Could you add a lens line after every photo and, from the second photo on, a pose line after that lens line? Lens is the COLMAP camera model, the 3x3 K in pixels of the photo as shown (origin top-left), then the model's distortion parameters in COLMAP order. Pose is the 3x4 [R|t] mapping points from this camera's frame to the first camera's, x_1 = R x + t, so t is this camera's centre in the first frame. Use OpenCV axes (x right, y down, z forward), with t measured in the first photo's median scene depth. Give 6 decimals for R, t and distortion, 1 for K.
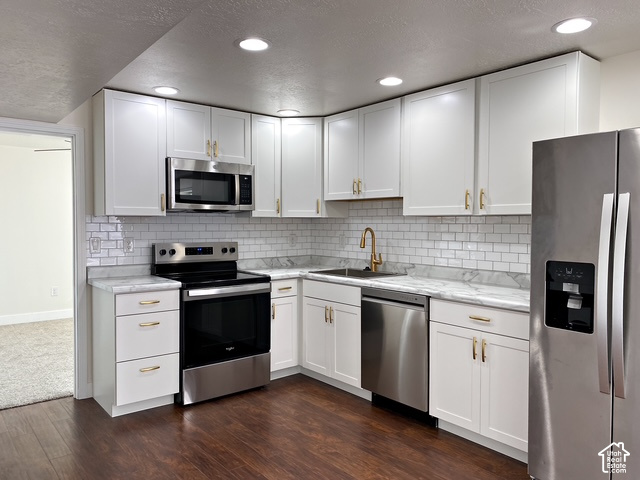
lens RADIAL K [[485.8, 0, 323.4], [0, 485.8, 236.4], [0, 0, 1]] dist [0.076623, -0.118958]
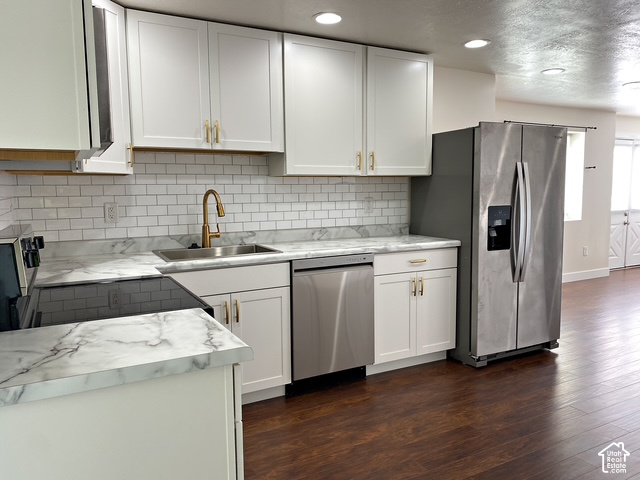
lens RADIAL K [[485.8, 0, 323.4], [0, 485.8, 236.4], [0, 0, 1]] dist [0.076623, -0.118958]
pose [[0.191992, -0.107386, 0.975504, -0.740283], [0.034238, 0.994123, 0.102697, -0.021817], [-0.980799, 0.013683, 0.194541, 0.826199]]
